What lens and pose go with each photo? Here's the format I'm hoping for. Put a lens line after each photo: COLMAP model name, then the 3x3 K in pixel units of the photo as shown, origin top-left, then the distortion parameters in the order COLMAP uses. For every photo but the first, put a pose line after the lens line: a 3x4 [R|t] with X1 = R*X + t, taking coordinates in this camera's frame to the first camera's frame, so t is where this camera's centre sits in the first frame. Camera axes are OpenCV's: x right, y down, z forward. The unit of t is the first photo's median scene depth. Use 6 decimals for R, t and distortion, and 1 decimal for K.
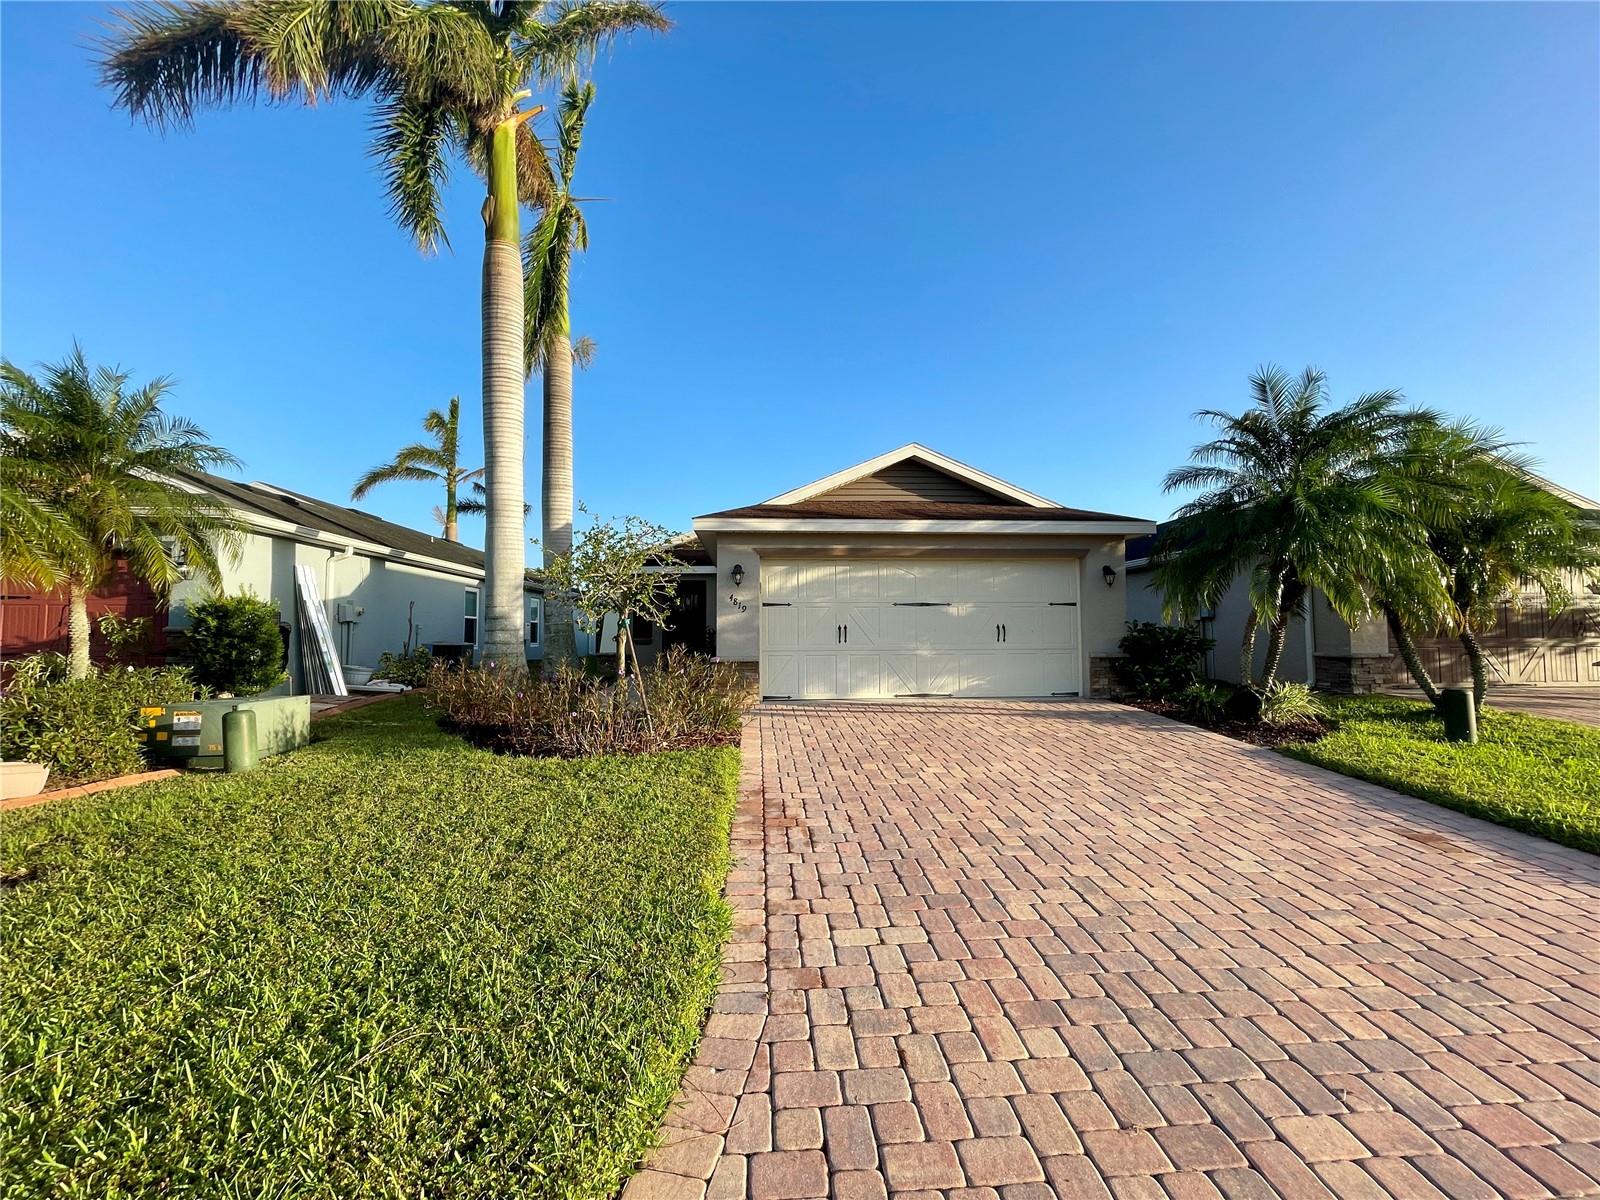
lens RADIAL K [[629.3, 0, 811.0], [0, 629.3, 593.0], [0, 0, 1]] dist [-0.002680, -0.000226]
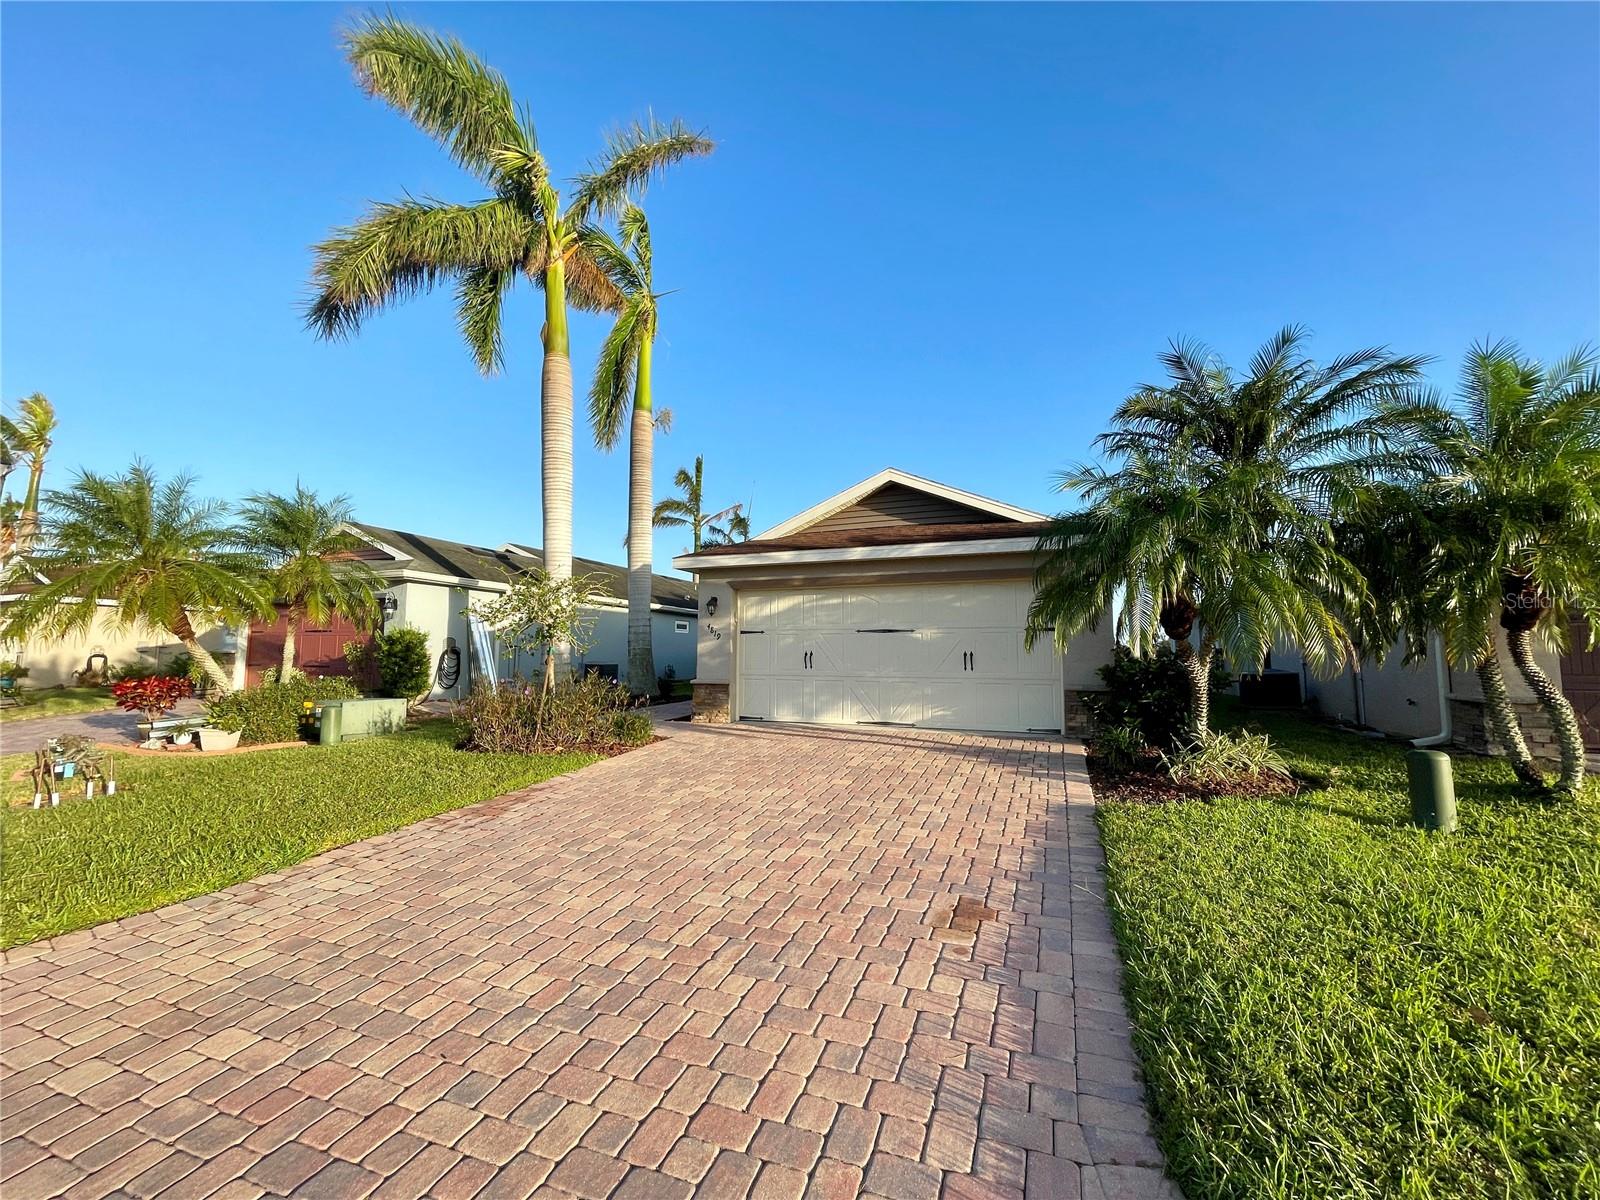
lens RADIAL K [[629.3, 0, 811.0], [0, 629.3, 593.0], [0, 0, 1]] dist [-0.002680, -0.000226]
pose [[0.907856, -0.032183, -0.418045, 0.501640], [0.017963, 0.999120, -0.037907, -0.005930], [0.418897, 0.026905, 0.907635, 0.053889]]
